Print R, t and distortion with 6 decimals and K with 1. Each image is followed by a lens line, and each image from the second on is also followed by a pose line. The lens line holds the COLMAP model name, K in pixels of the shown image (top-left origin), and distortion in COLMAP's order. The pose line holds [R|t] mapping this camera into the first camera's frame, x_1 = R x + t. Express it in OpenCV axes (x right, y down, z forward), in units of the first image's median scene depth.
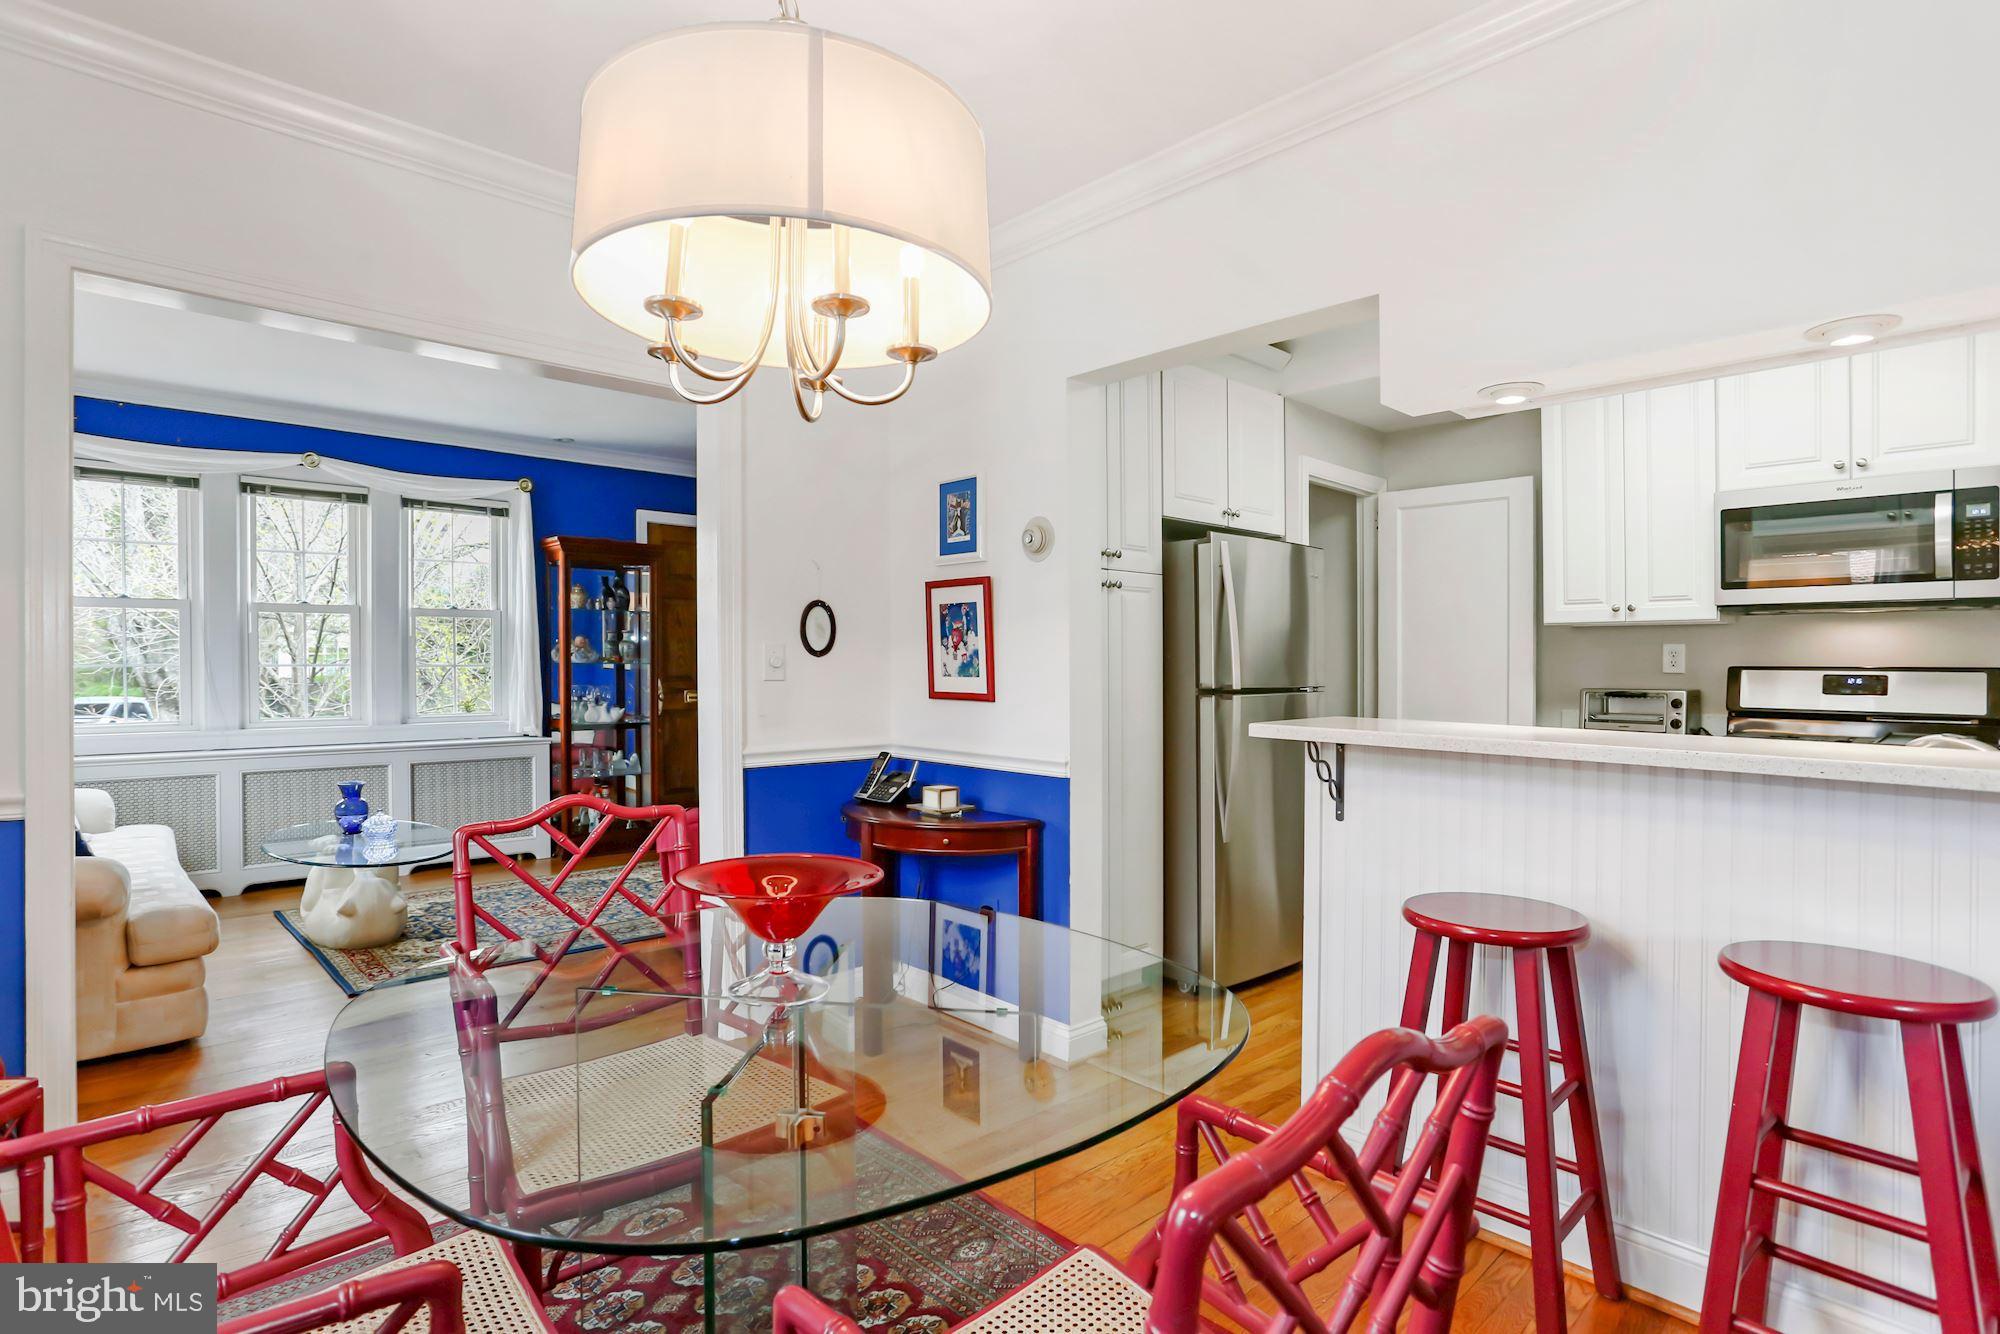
lens RADIAL K [[999.2, 0, 950.9], [0, 999.2, 676.7], [0, 0, 1]] dist [-0.021489, 0.013041]
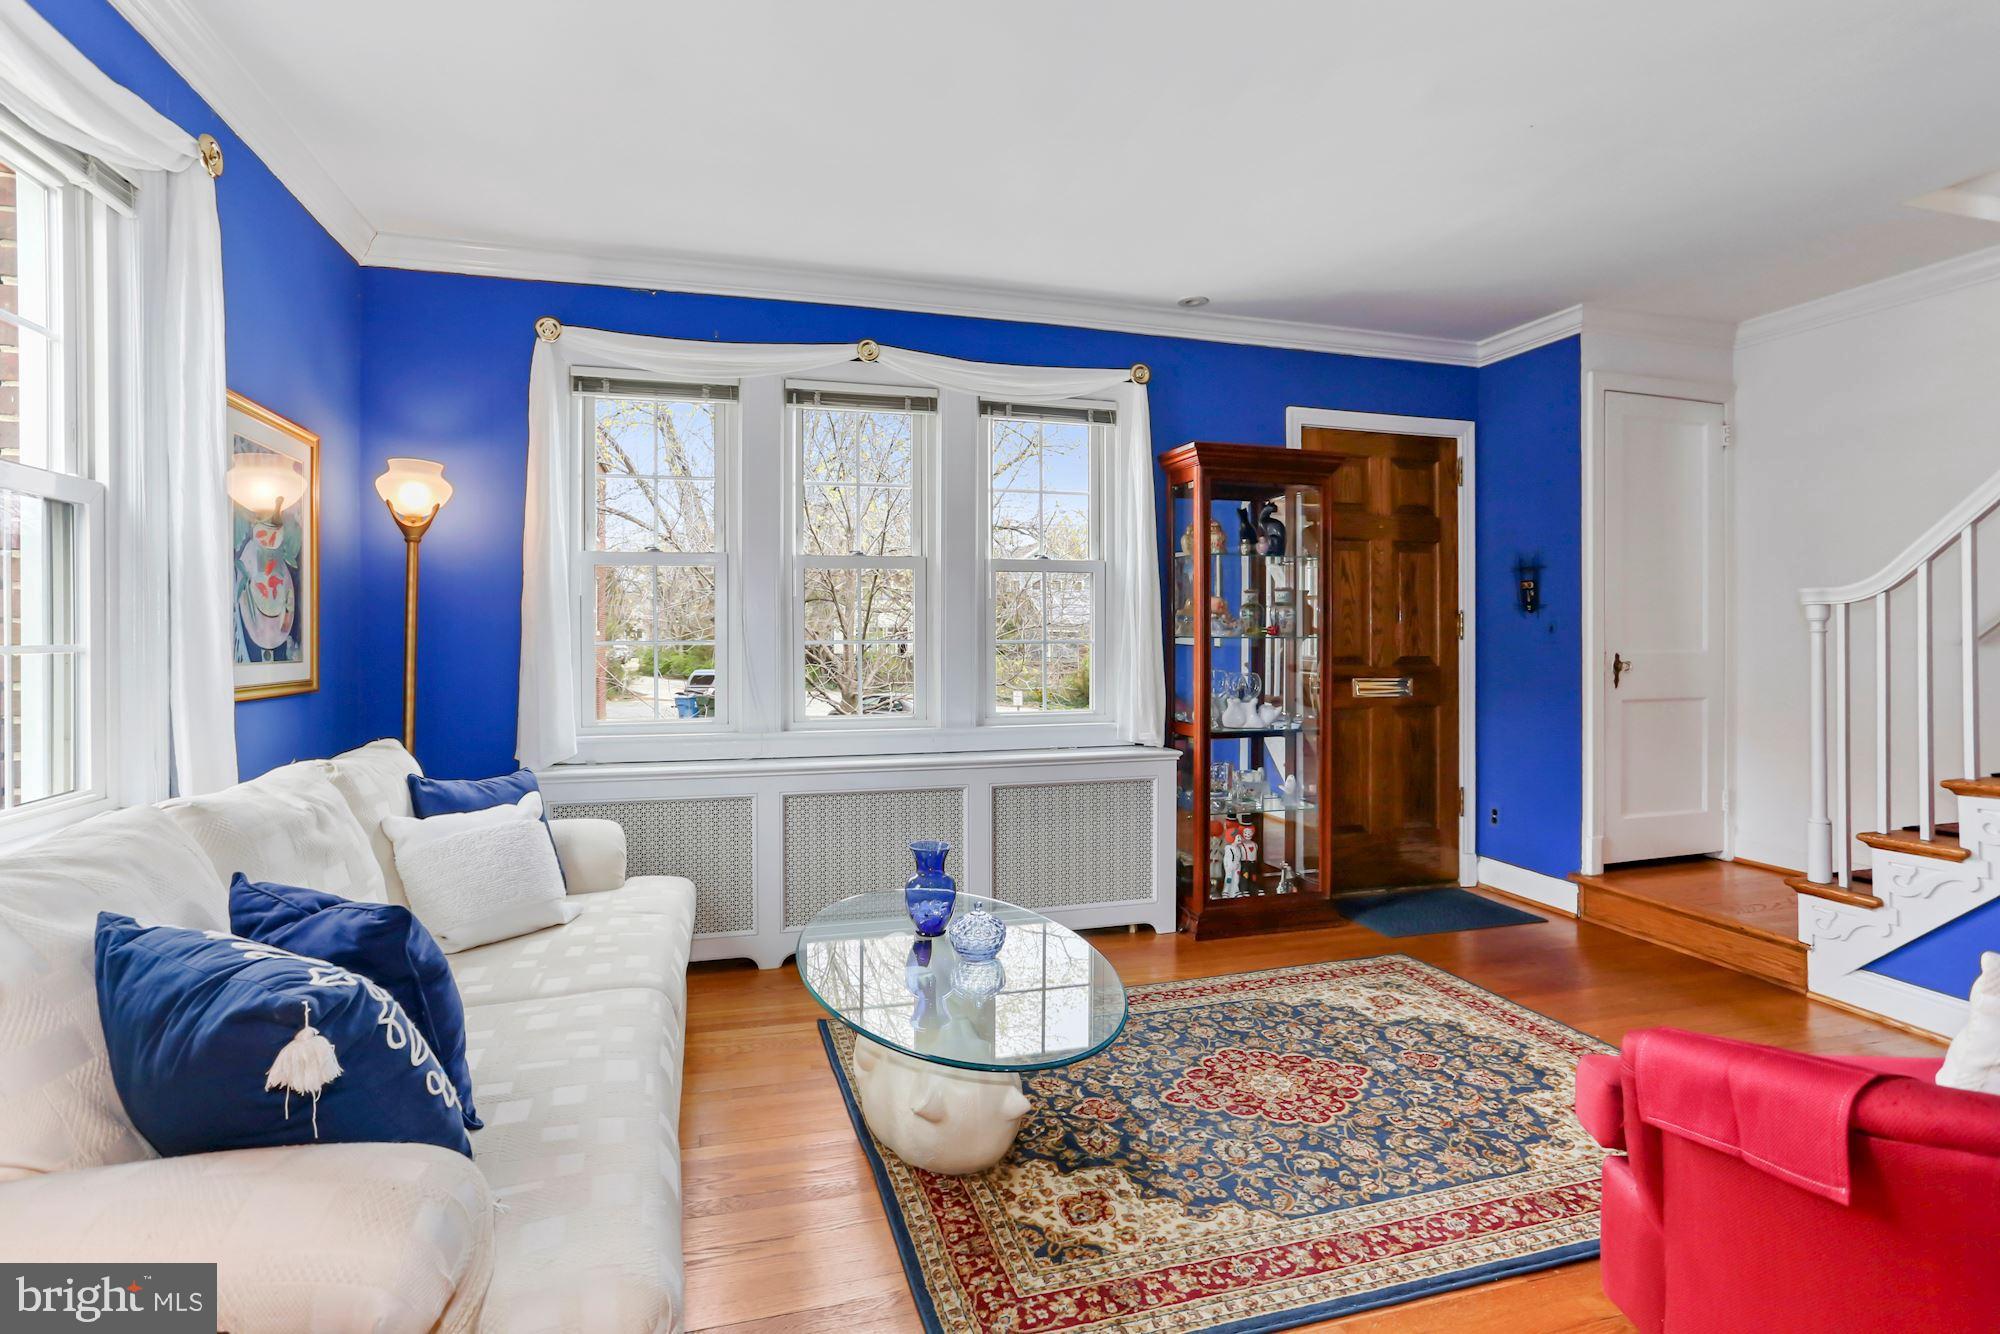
lens RADIAL K [[999.2, 0, 986.1], [0, 999.2, 650.4], [0, 0, 1]] dist [-0.021489, 0.013041]
pose [[0.900703, -0.000590, -0.434436, -0.250572], [-0.002728, 0.999972, -0.007013, -0.000438], [0.434428, 0.007502, 0.900675, 0.382278]]
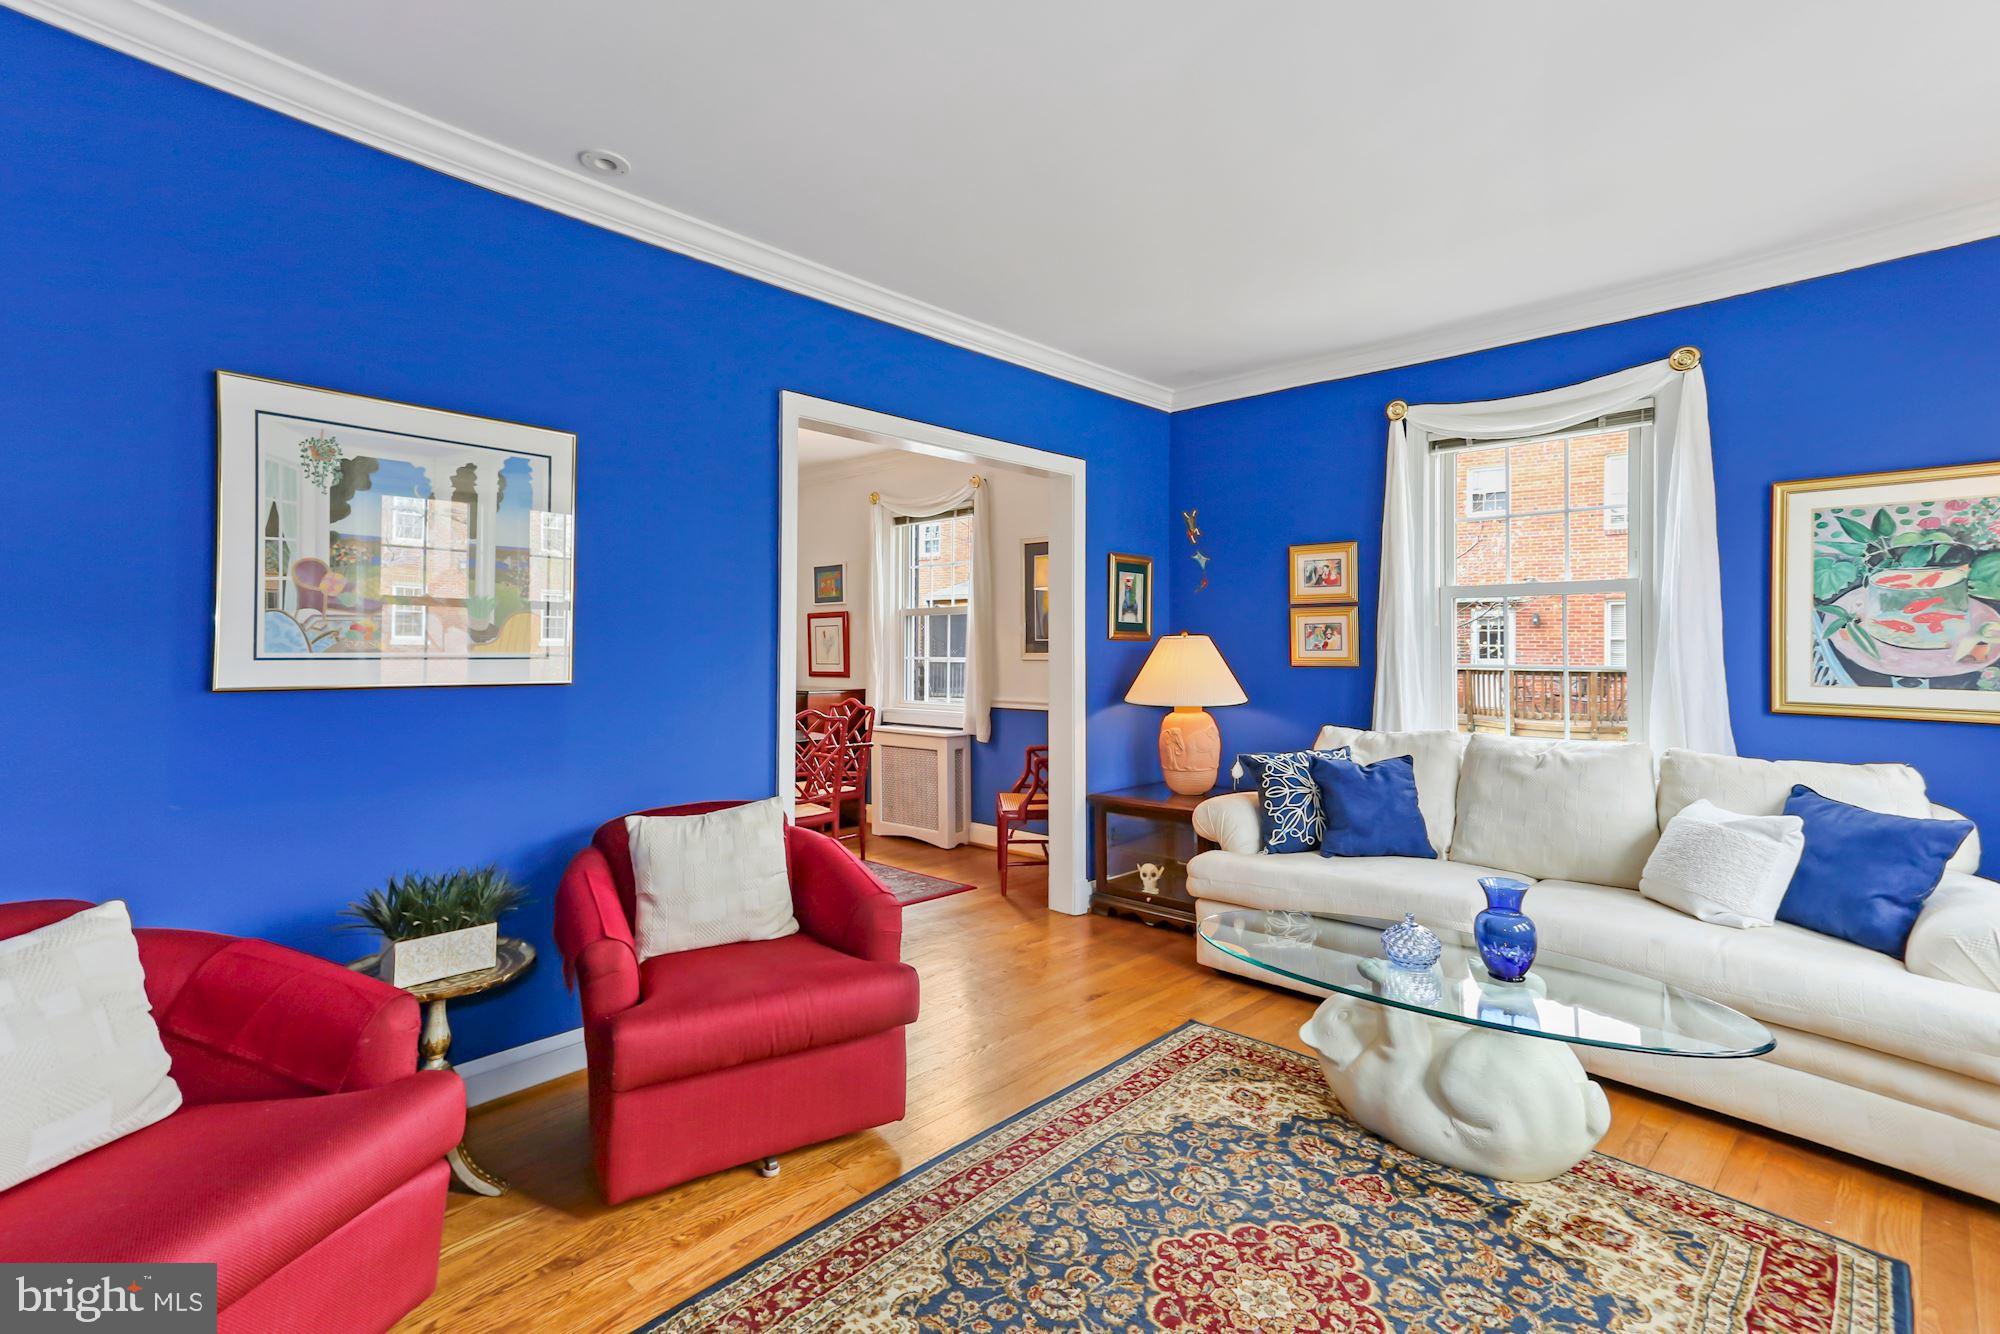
lens RADIAL K [[968.2, 0, 1008.6], [0, 968.2, 648.7], [0, 0, 1]] dist [0.003445, 0.000438]
pose [[-0.995982, -0.010625, -0.088926, -0.218812], [-0.011761, 0.999856, 0.012259, -0.019146], [0.088783, 0.013256, -0.995963, 1.146431]]
